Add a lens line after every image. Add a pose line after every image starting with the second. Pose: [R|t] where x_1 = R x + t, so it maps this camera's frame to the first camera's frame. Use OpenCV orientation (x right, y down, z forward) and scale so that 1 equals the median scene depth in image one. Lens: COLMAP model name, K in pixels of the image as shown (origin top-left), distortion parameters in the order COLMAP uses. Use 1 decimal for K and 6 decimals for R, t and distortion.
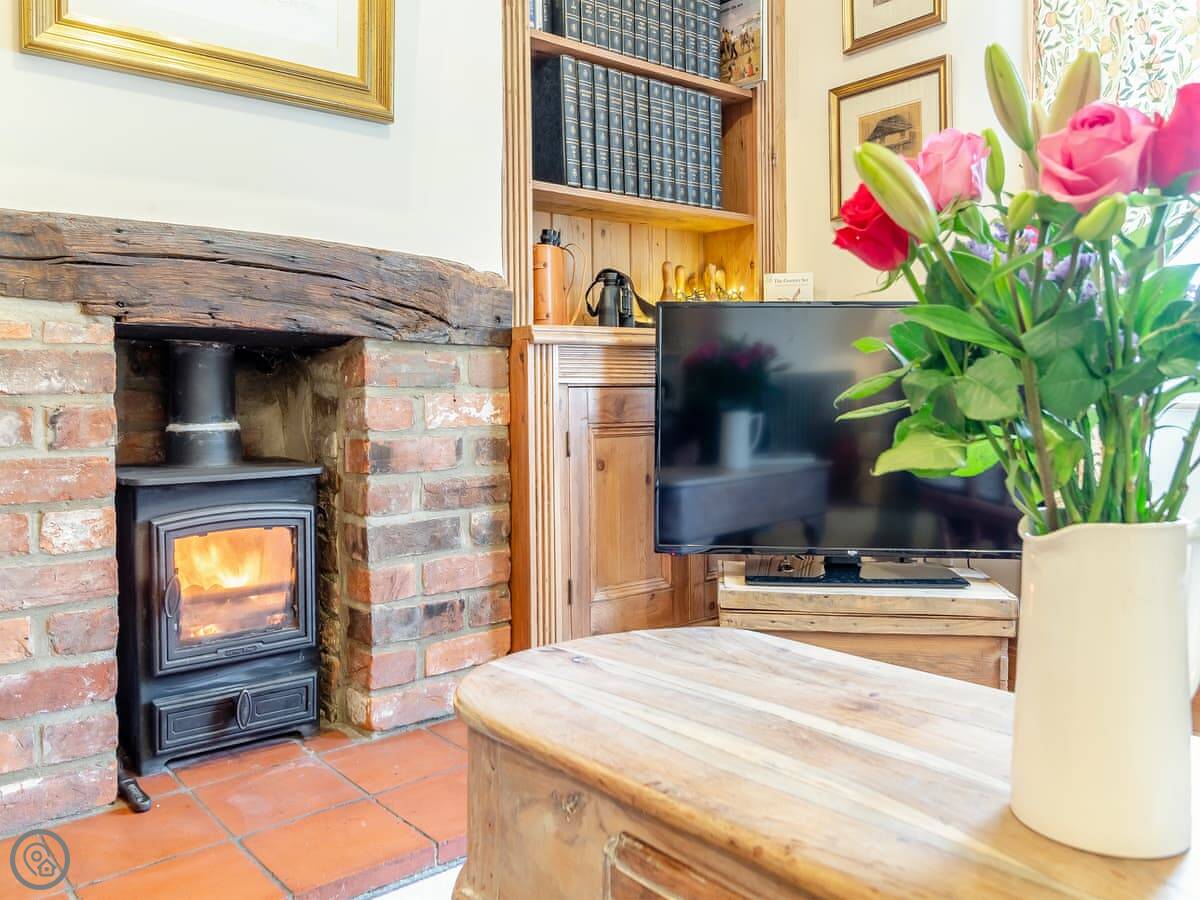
lens RADIAL K [[929.8, 0, 562.2], [0, 929.8, 427.3], [0, 0, 1]] dist [0.003458, 0.001470]
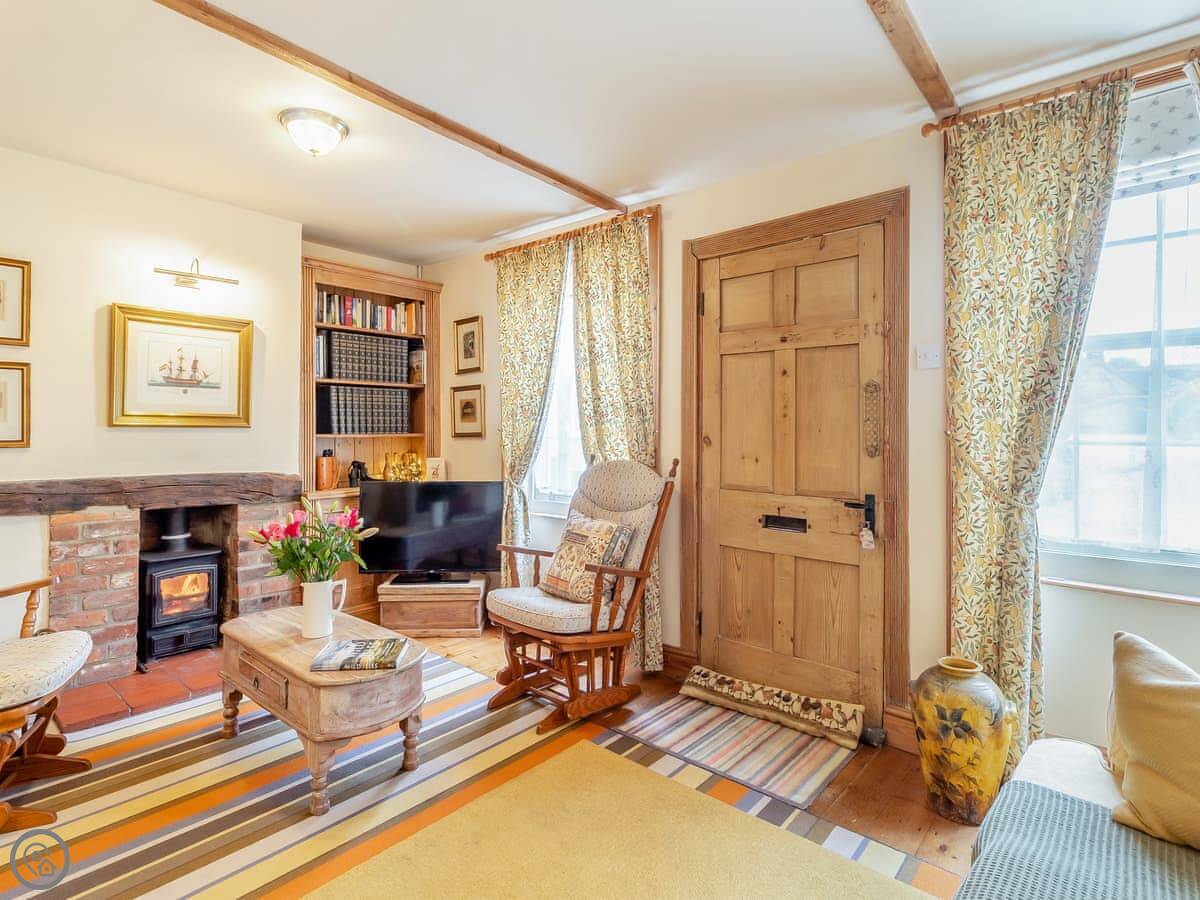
lens RADIAL K [[606.8, 0, 579.1], [0, 606.8, 427.0], [0, 0, 1]] dist [0.002214, 0.000500]
pose [[0.987838, 0.002652, 0.155462, 0.532031], [0.005041, 0.998783, -0.049070, -0.236613], [-0.155403, 0.049257, 0.986622, -1.014040]]
